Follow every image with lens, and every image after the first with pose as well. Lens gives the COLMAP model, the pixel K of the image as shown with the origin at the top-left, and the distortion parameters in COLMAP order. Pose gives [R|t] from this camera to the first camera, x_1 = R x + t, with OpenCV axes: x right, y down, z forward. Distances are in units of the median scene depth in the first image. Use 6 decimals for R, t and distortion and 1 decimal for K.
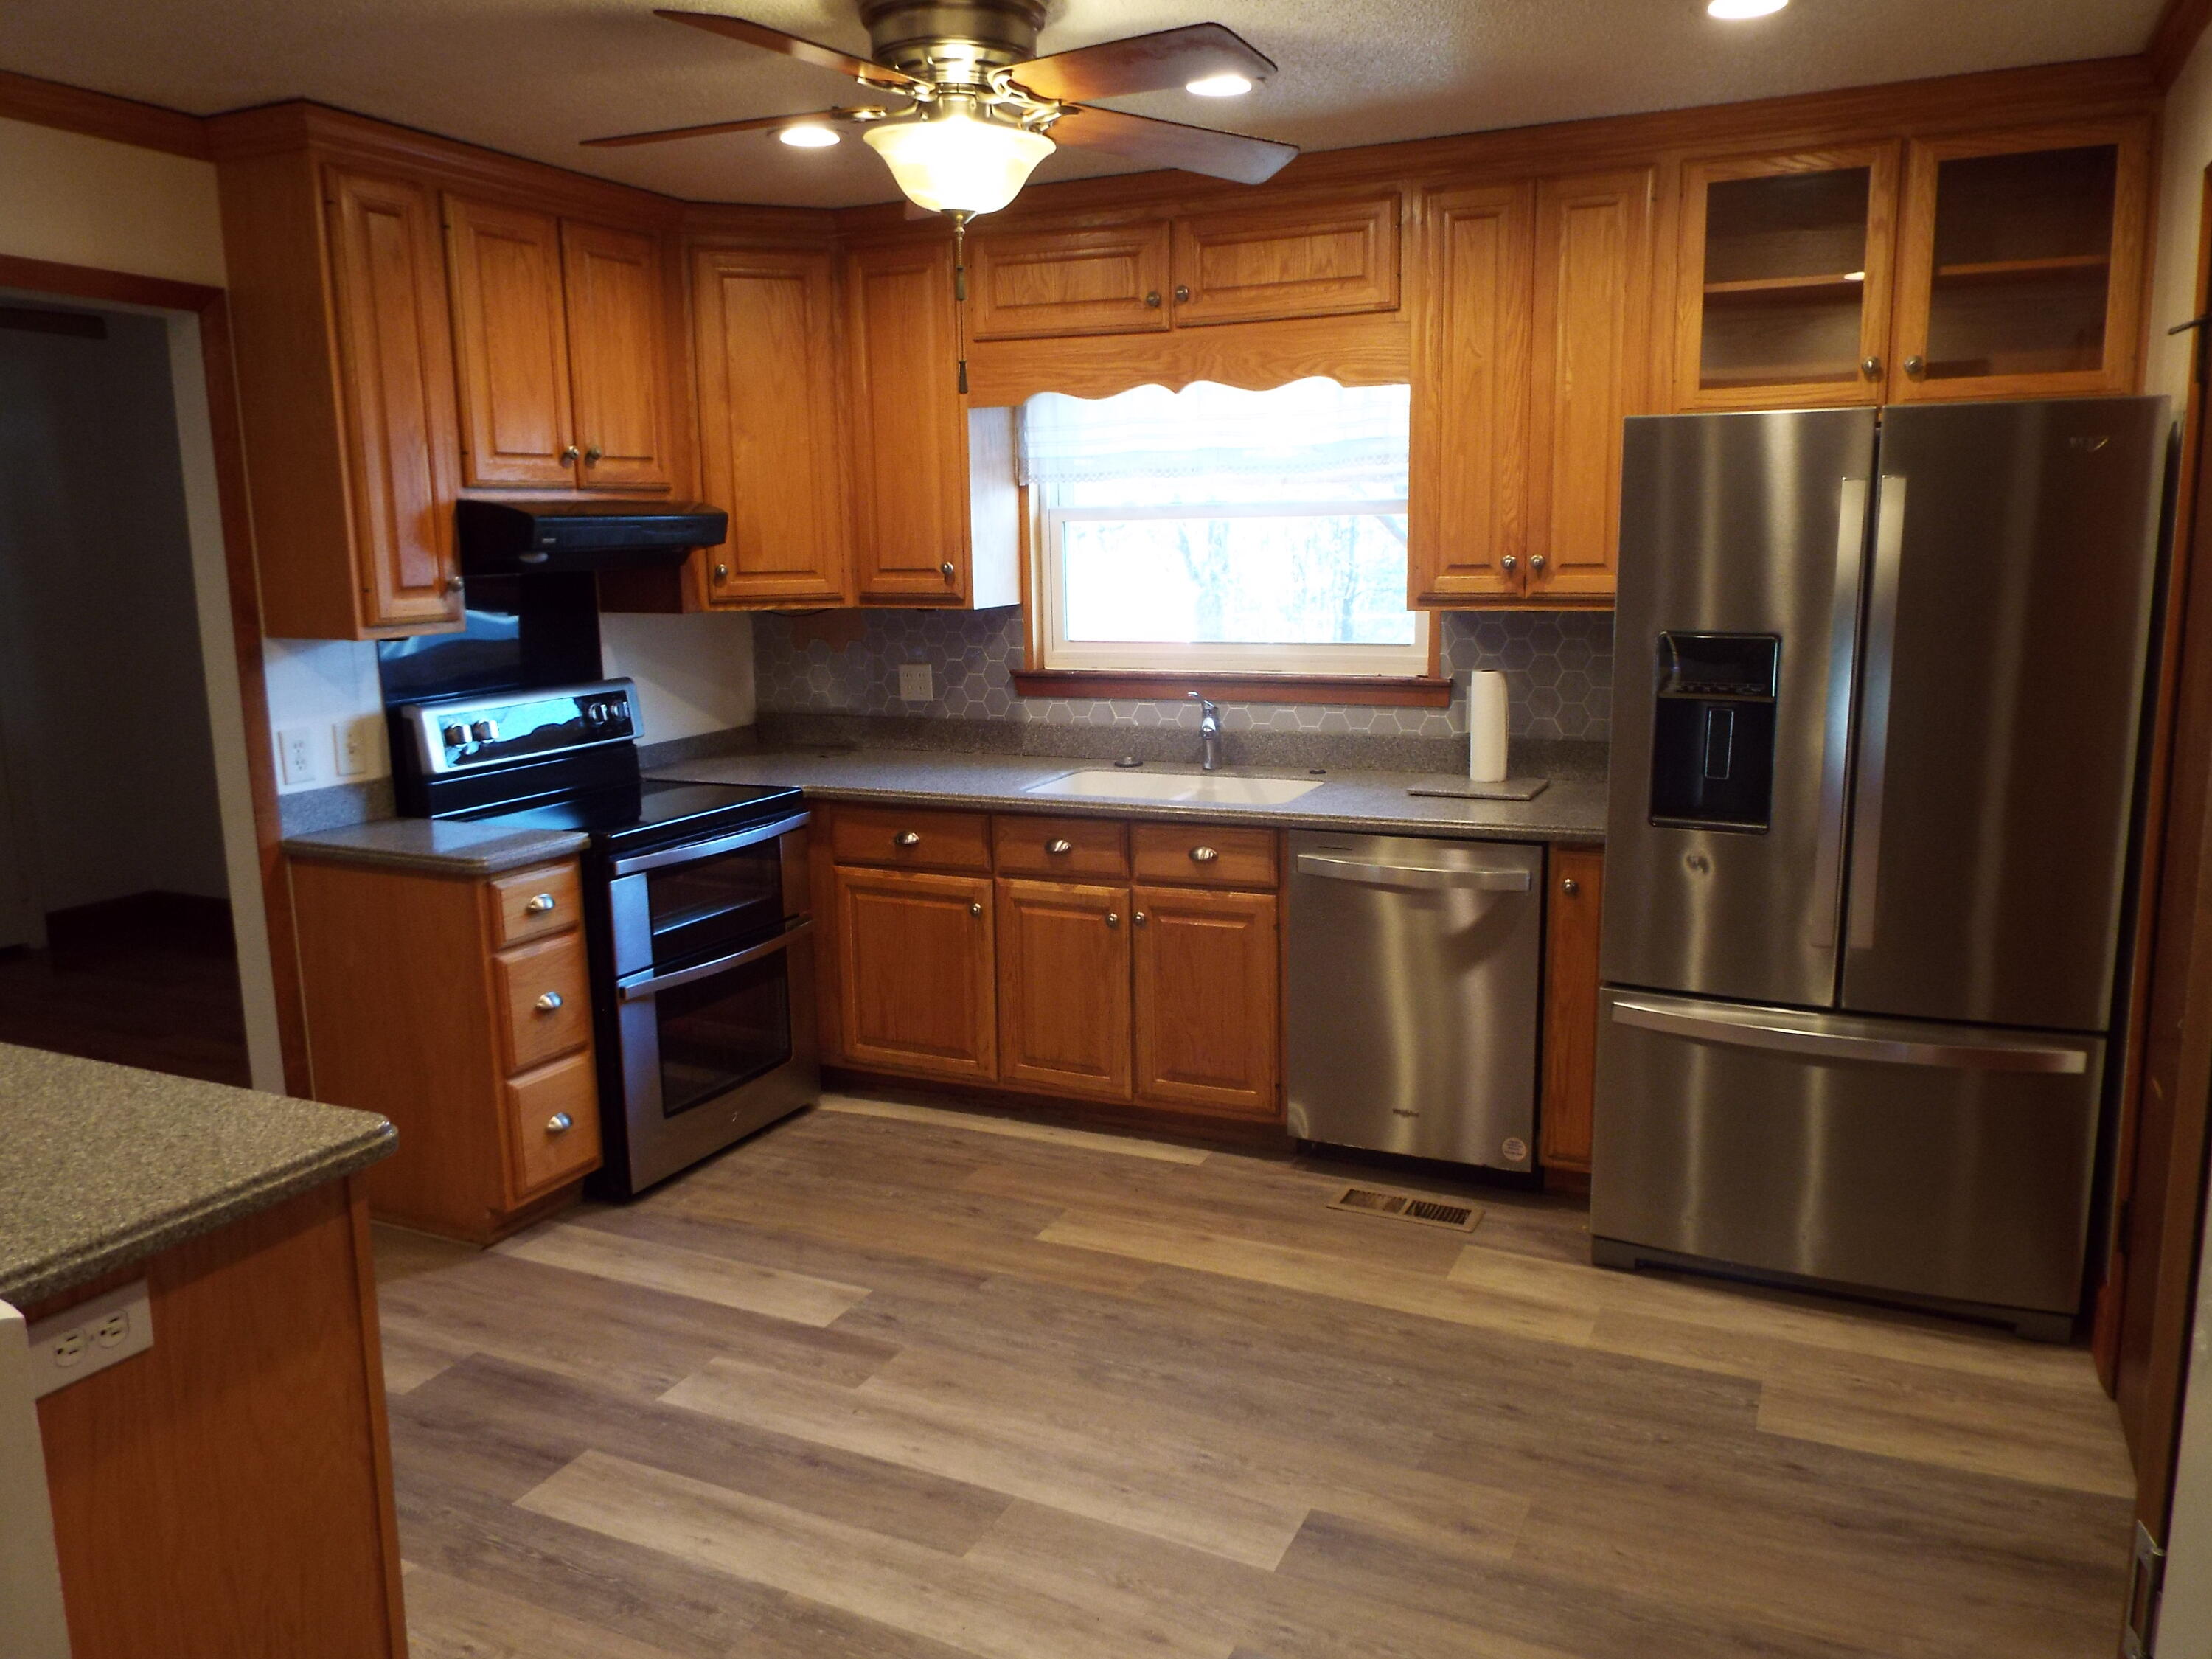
lens RADIAL K [[1630.3, 0, 1119.0], [0, 1630.3, 816.7], [0, 0, 1]] dist [-0.045825, 0.061634]
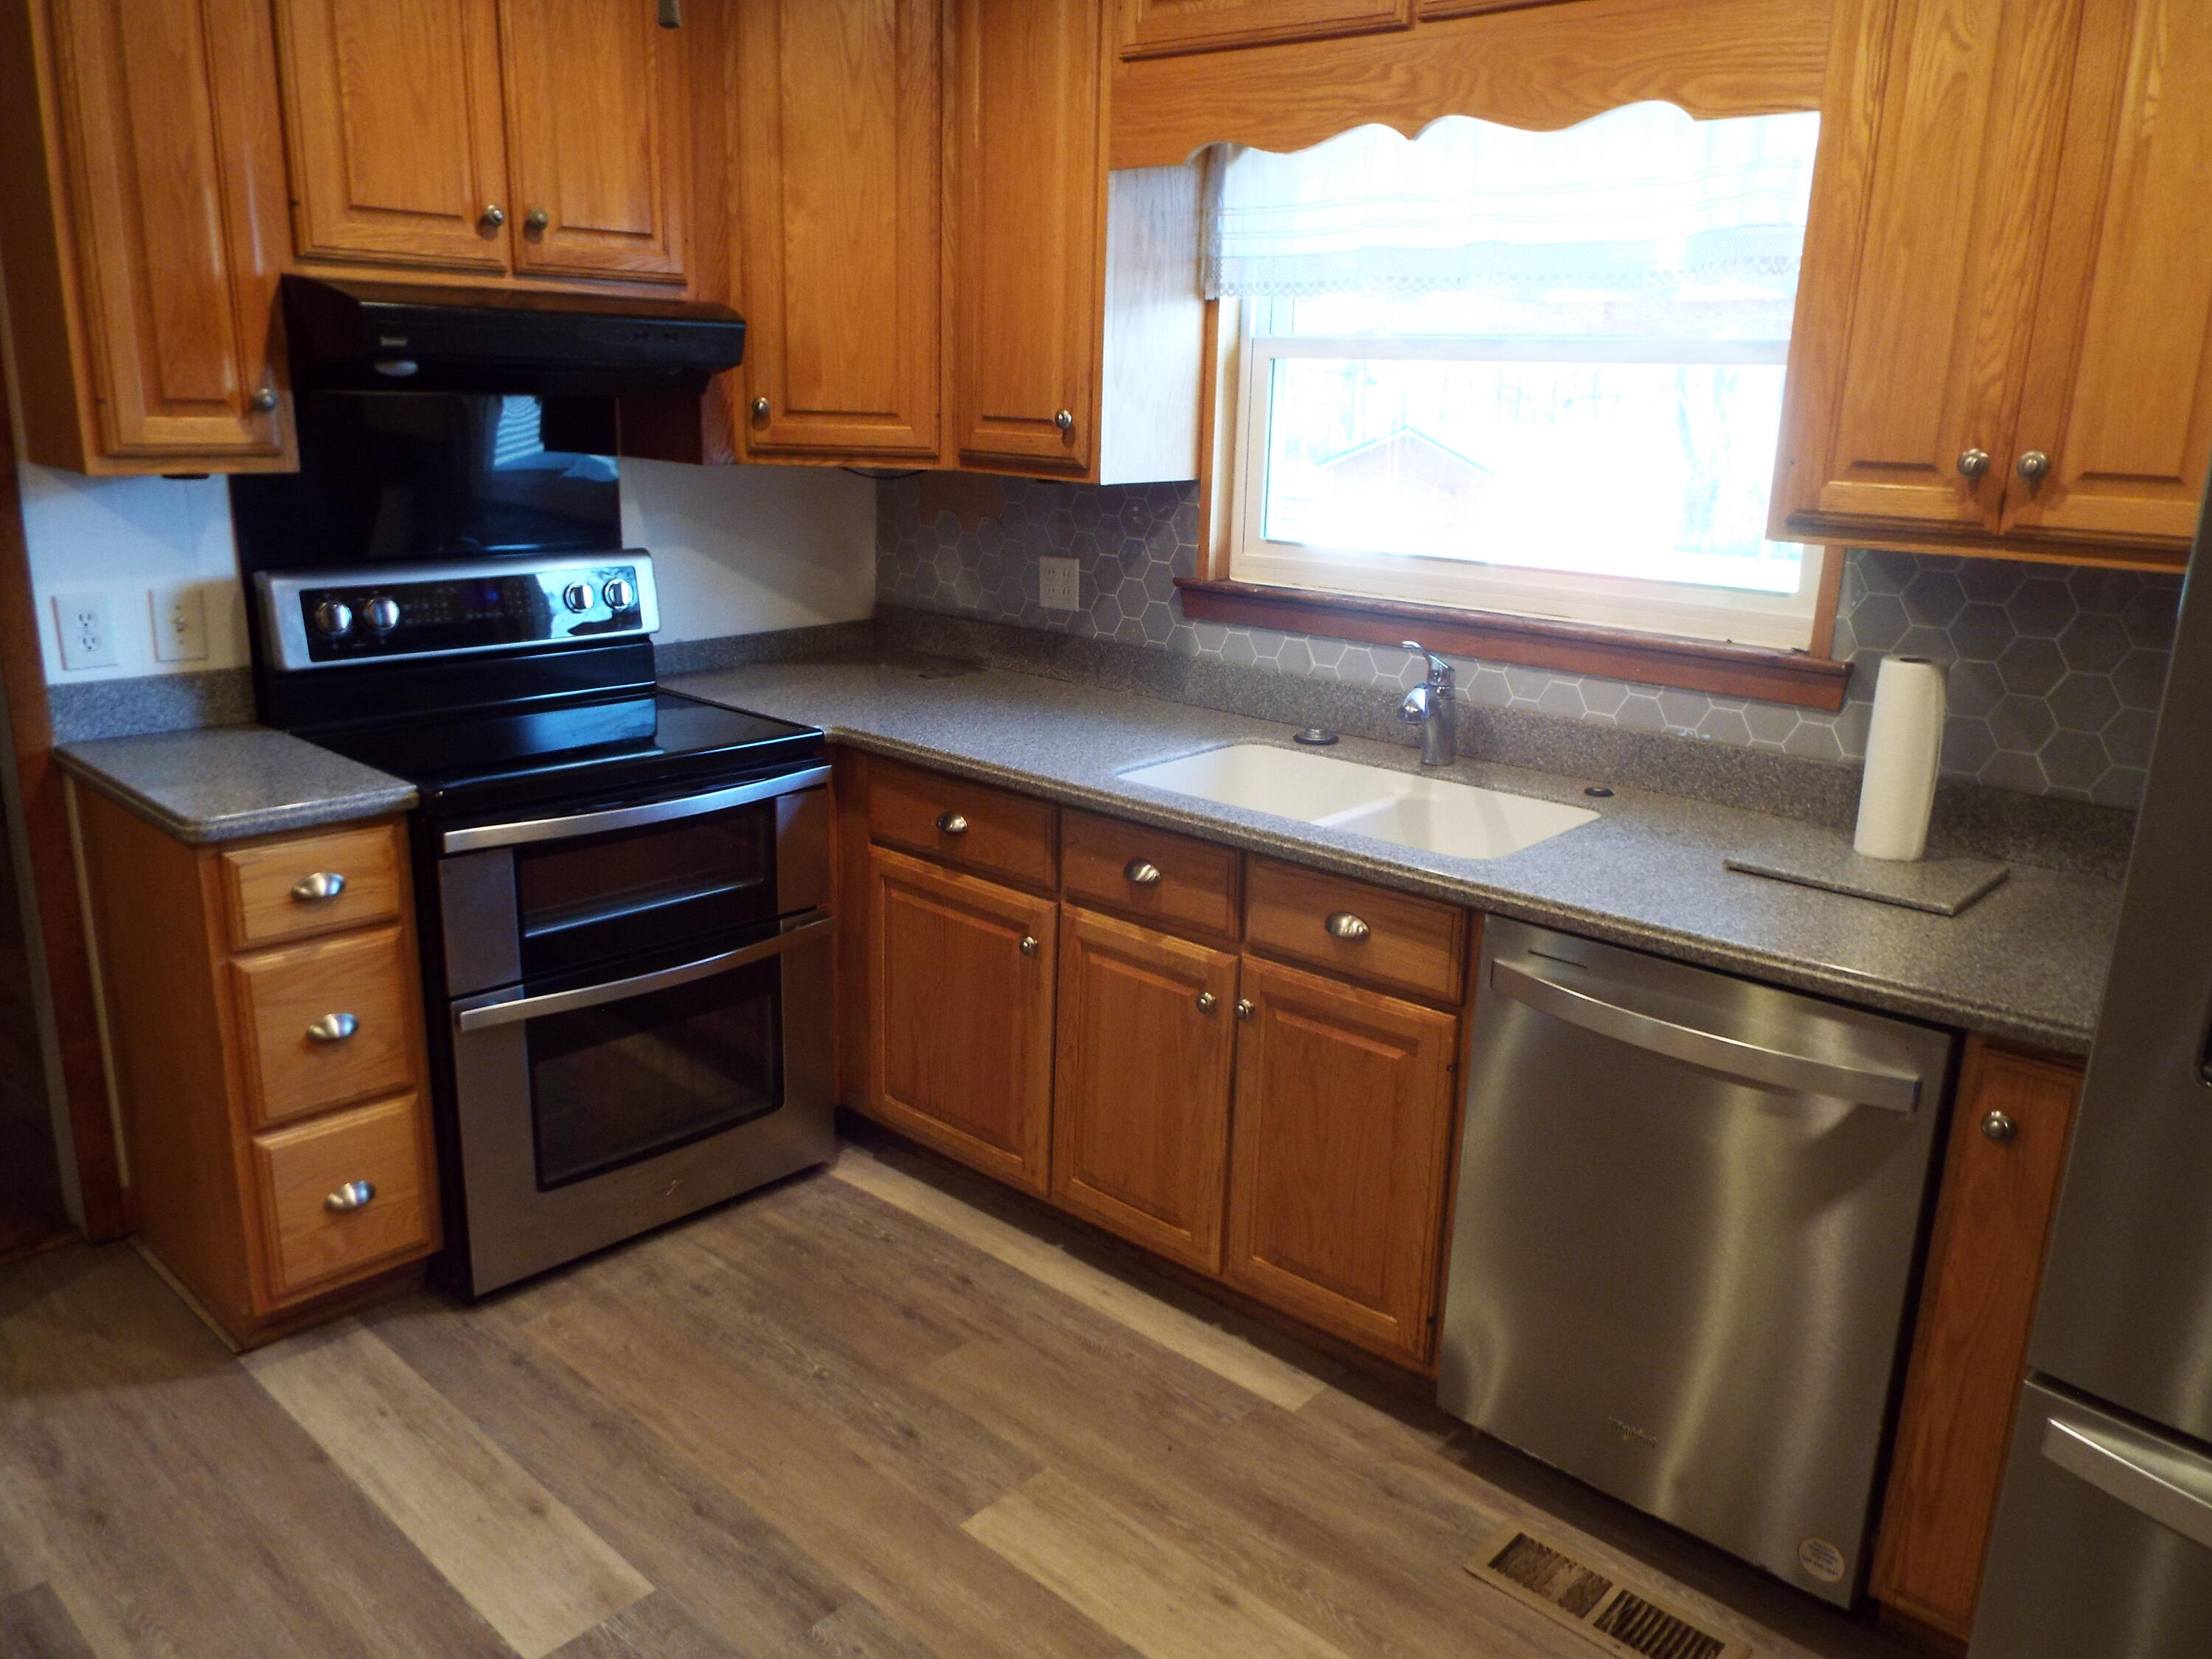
lens RADIAL K [[1630.3, 0, 1119.0], [0, 1630.3, 816.7], [0, 0, 1]] dist [-0.045825, 0.061634]
pose [[0.956033, 0.119010, -0.268026, 0.123102], [-0.096582, 0.990742, 0.095410, -0.063518], [0.276900, -0.065329, 0.958675, 0.397701]]
